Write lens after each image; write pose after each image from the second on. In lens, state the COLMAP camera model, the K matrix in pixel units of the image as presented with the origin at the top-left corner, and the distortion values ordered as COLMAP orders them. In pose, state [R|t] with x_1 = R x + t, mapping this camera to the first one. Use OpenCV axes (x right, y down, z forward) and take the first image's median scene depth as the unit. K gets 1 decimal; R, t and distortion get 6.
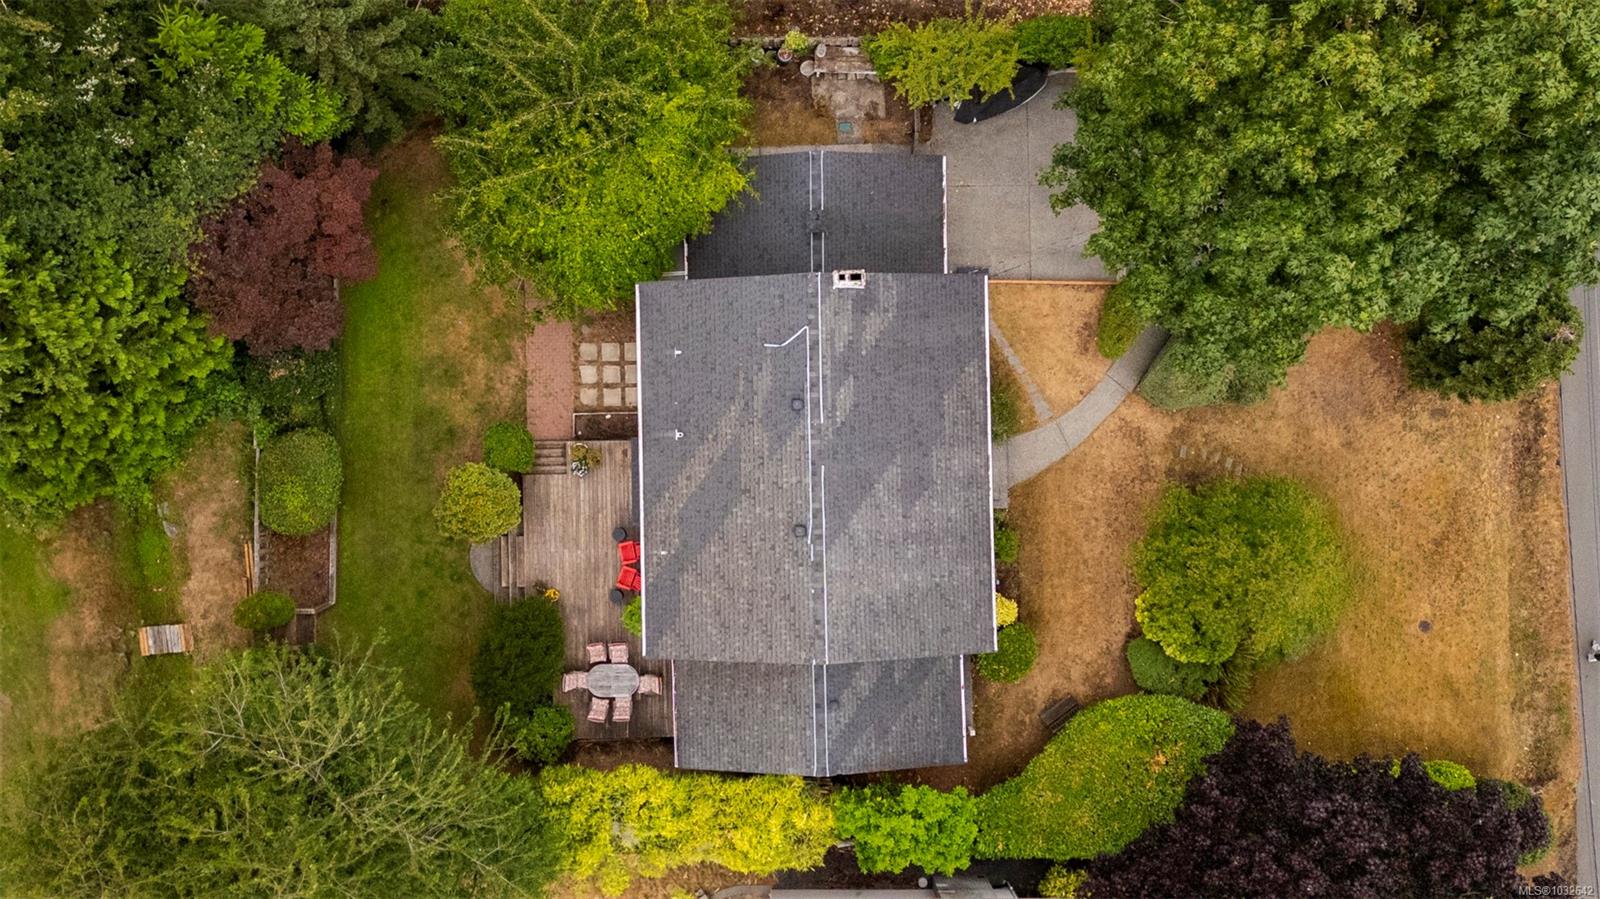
lens RADIAL K [[1087.0, 0, 802.2], [0, 1087.0, 425.3], [0, 0, 1]] dist [0.073889, -0.061906]
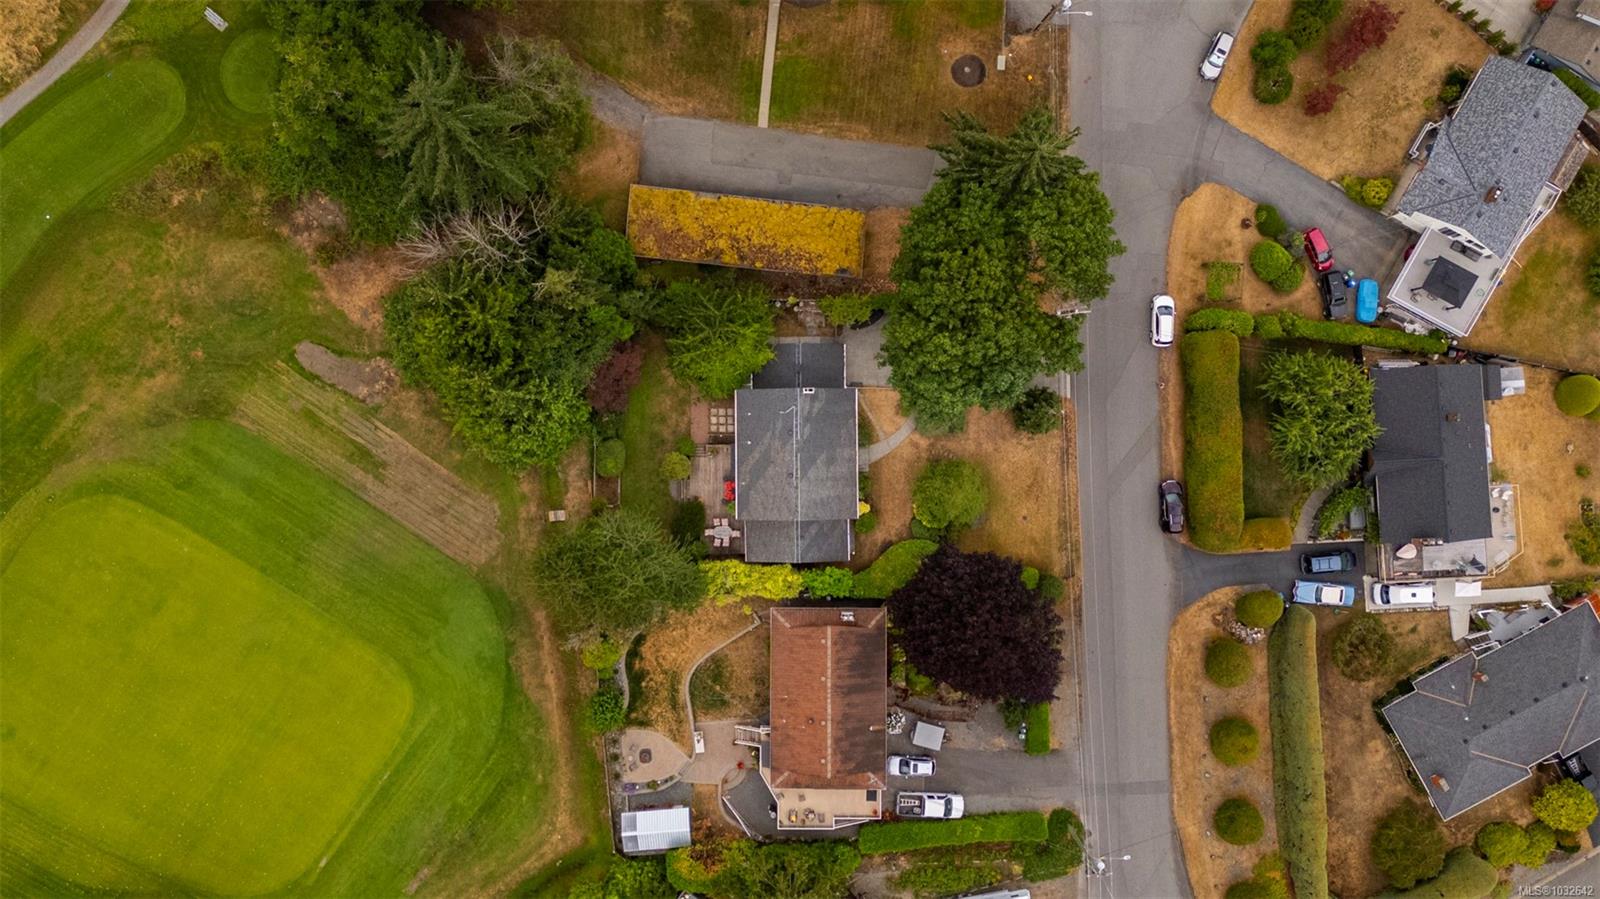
lens RADIAL K [[1087.0, 0, 802.2], [0, 1087.0, 425.3], [0, 0, 1]] dist [0.073889, -0.061906]
pose [[0.999899, 0.012475, -0.006836, 0.042753], [-0.012594, 0.999765, -0.017620, 0.011298], [0.006615, 0.017704, 0.999821, -1.762384]]
